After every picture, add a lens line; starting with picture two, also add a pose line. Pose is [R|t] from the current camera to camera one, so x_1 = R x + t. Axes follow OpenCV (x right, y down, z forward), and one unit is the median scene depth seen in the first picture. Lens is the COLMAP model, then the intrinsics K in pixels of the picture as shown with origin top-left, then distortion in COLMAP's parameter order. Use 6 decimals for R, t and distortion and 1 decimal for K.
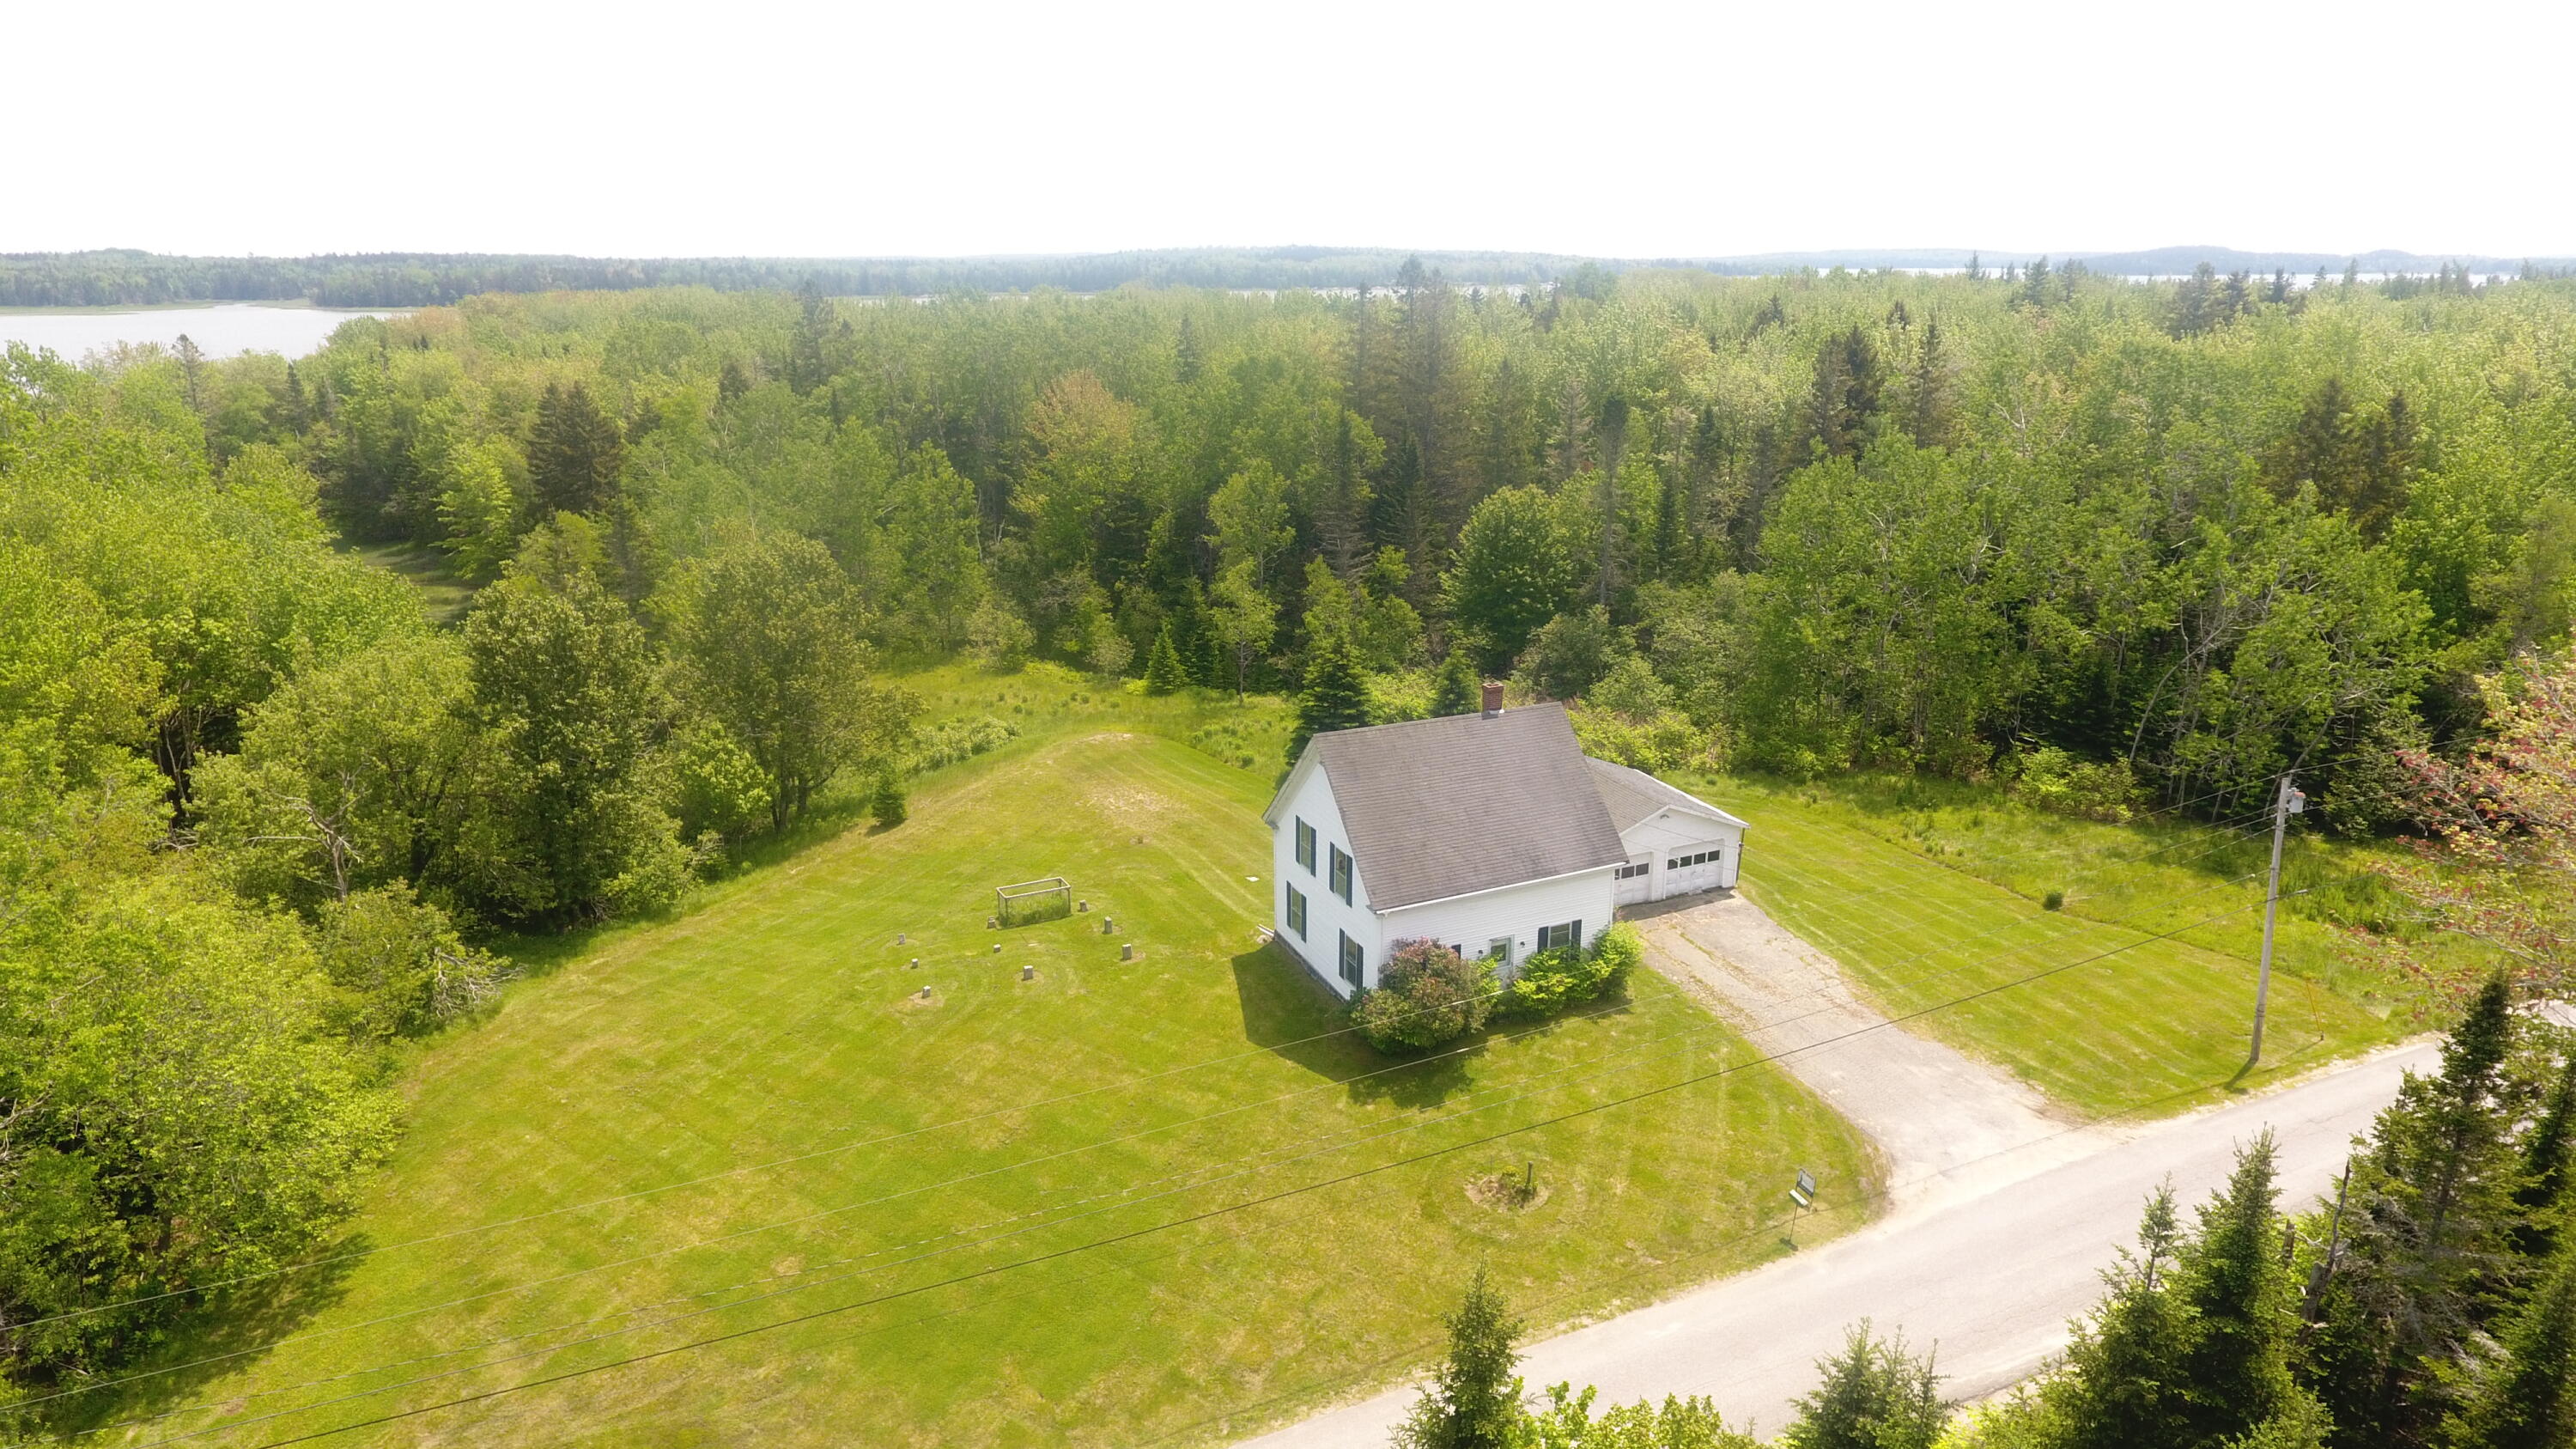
lens RADIAL K [[1504.1, 0, 1288.0], [0, 1504.1, 724.5], [0, 0, 1]] dist [0.001123, -0.000430]
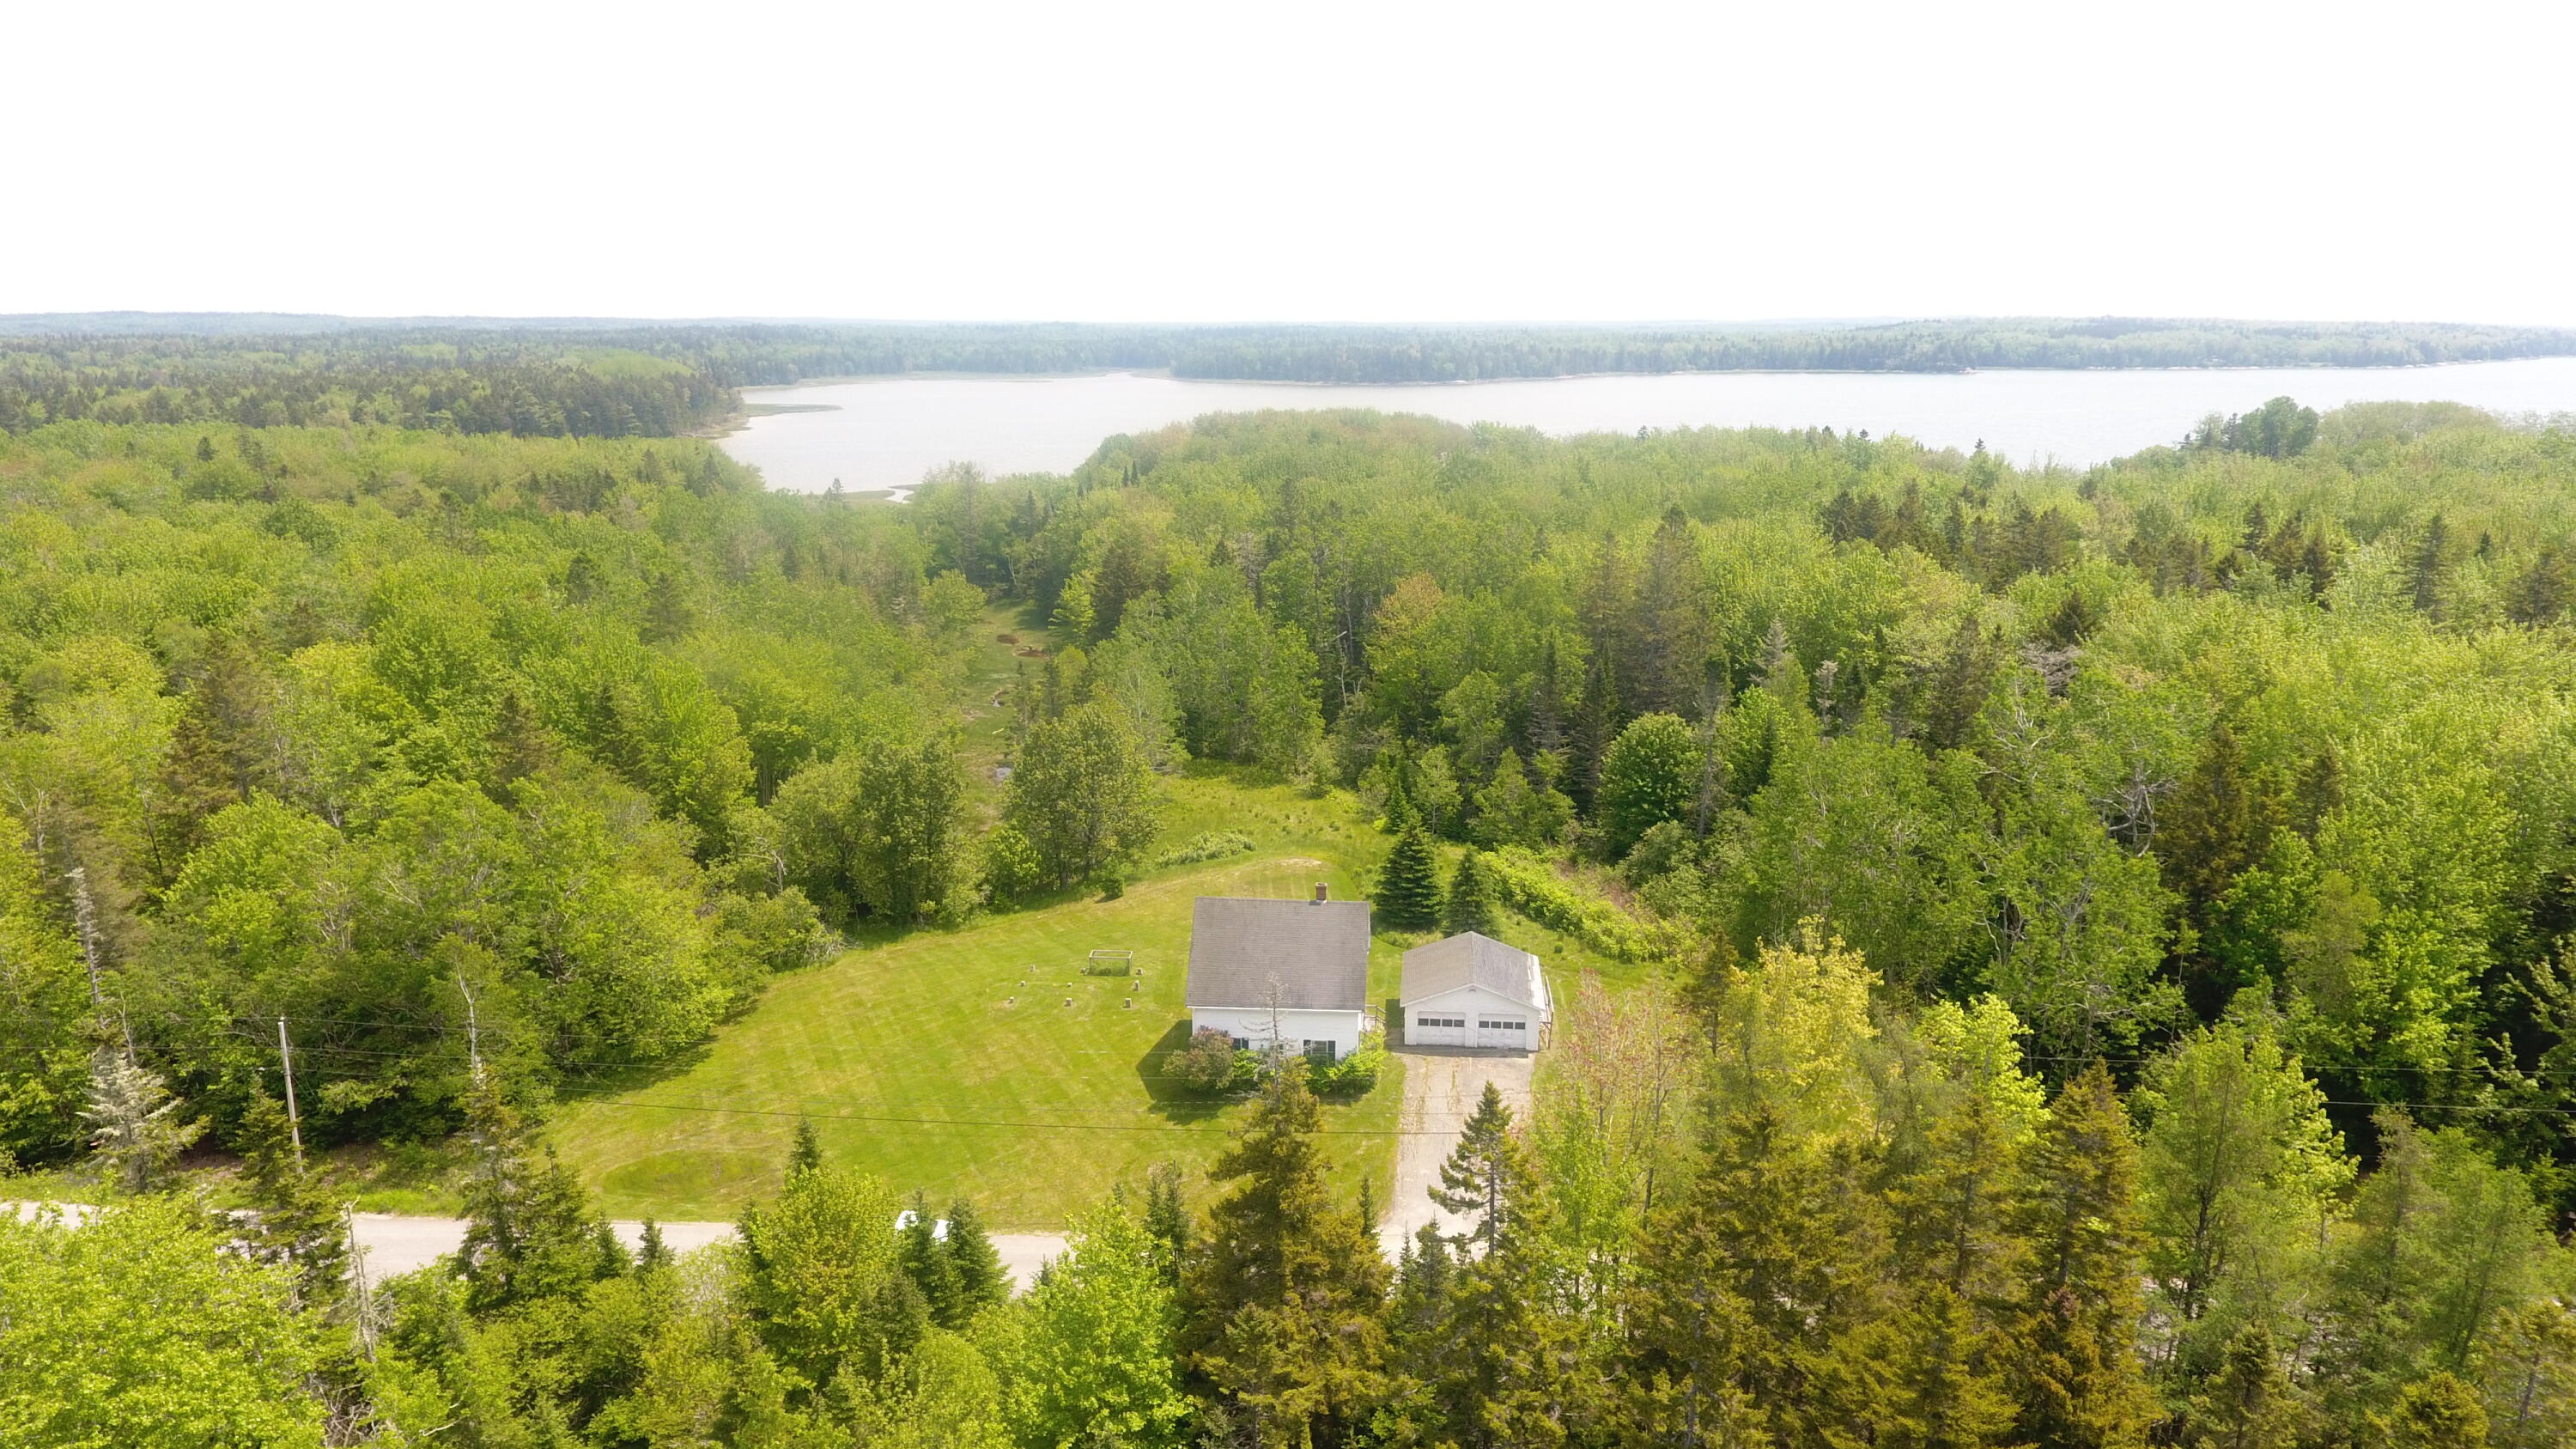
lens RADIAL K [[1504.1, 0, 1288.0], [0, 1504.1, 724.5], [0, 0, 1]] dist [0.001123, -0.000430]
pose [[0.876028, 0.123526, -0.466172, 0.721361], [-0.139790, 0.990181, -0.000314, -0.164533], [0.461556, 0.065441, 0.884694, -0.382951]]
